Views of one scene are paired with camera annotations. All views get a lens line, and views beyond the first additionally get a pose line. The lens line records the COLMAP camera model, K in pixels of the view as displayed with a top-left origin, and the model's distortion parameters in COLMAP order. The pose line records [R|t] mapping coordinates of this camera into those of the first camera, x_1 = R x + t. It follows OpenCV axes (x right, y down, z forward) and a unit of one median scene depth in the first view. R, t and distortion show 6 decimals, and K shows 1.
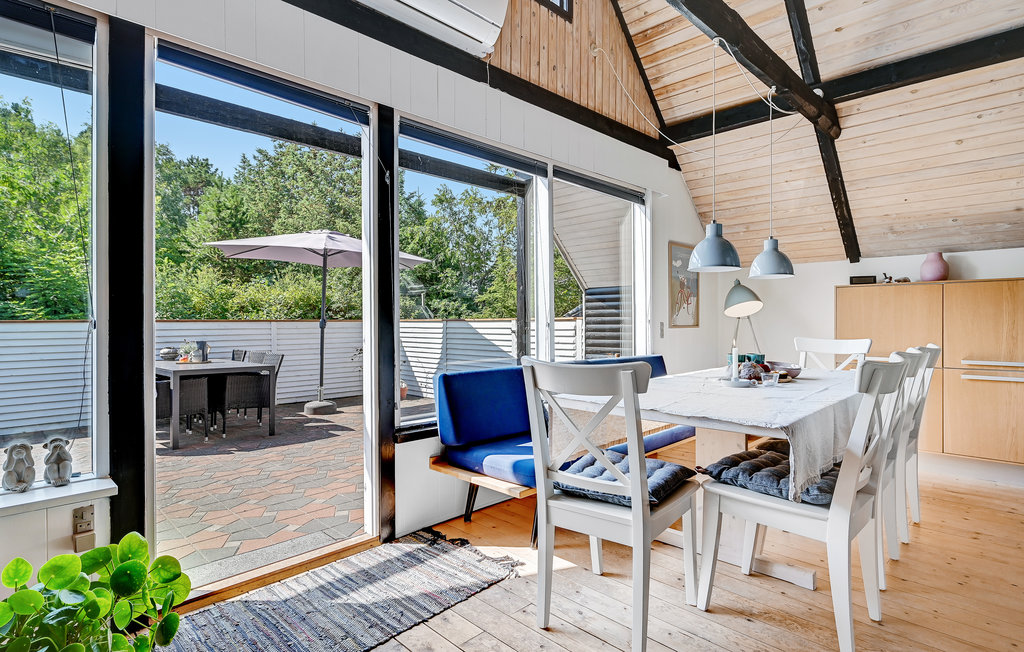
lens RADIAL K [[525.8, 0, 512.0], [0, 525.8, 323.5], [0, 0, 1]] dist [0.002383, -0.000136]
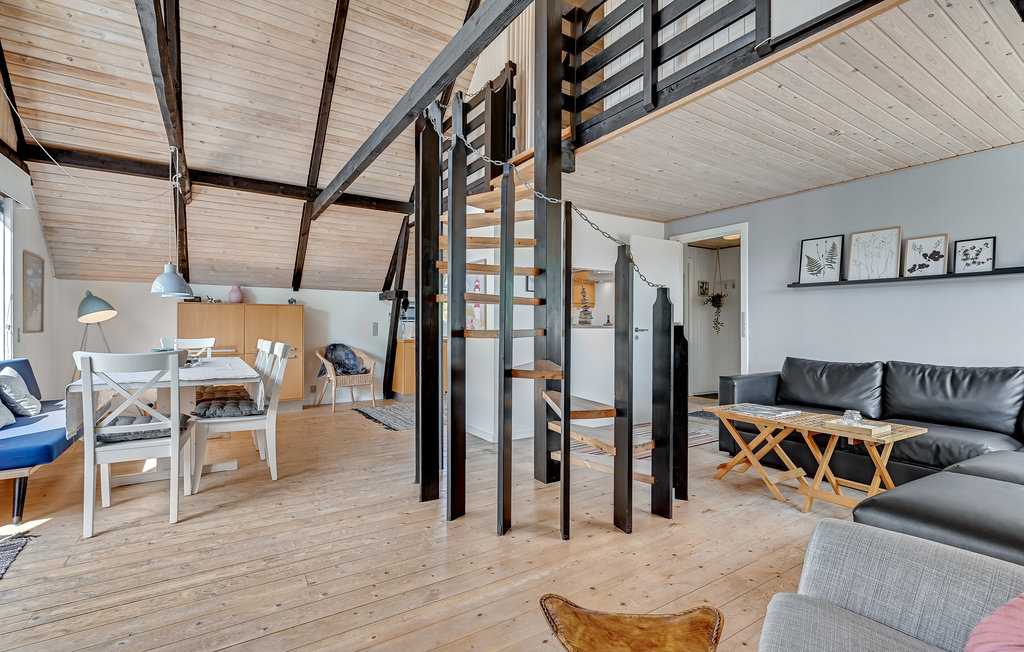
lens RADIAL K [[466.6, 0, 513.2], [0, 466.6, 318.3], [0, 0, 1]] dist [0.002660, -0.000595]
pose [[0.212673, 0.017641, 0.976964, -0.504109], [0.002365, 0.999825, -0.018568, -0.001756], [-0.977120, 0.006259, 0.212594, -0.192573]]
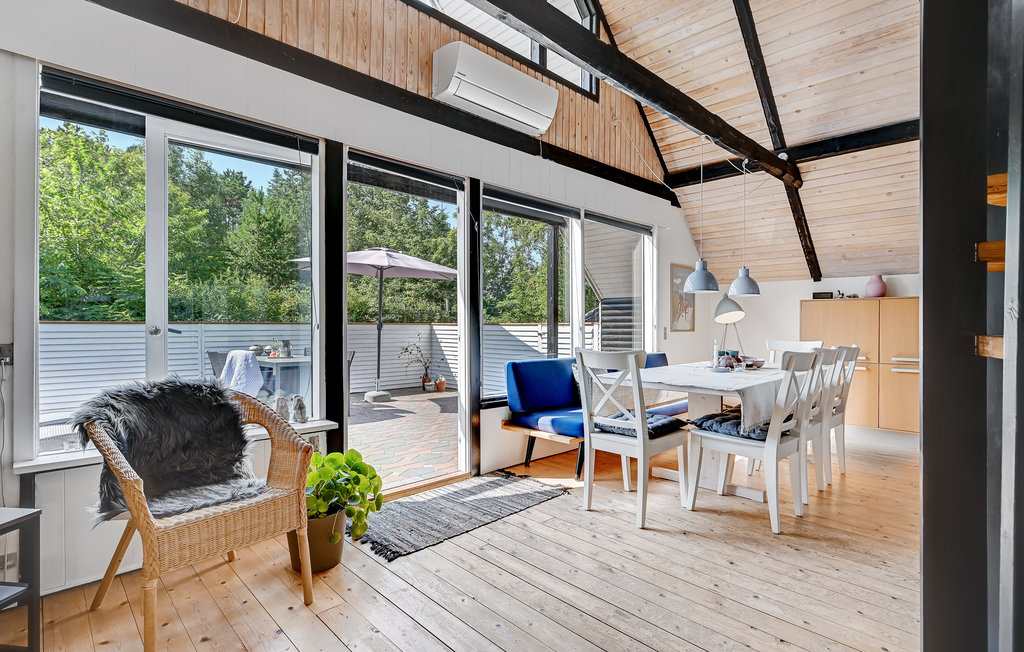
lens RADIAL K [[504.6, 0, 511.2], [0, 504.6, 323.8], [0, 0, 1]] dist [0.000098, 0.001129]
pose [[0.999819, 0.006981, -0.017686, -0.082162], [-0.007088, 0.999957, -0.005978, -0.000867], [0.017643, 0.006102, 0.999826, -0.285056]]
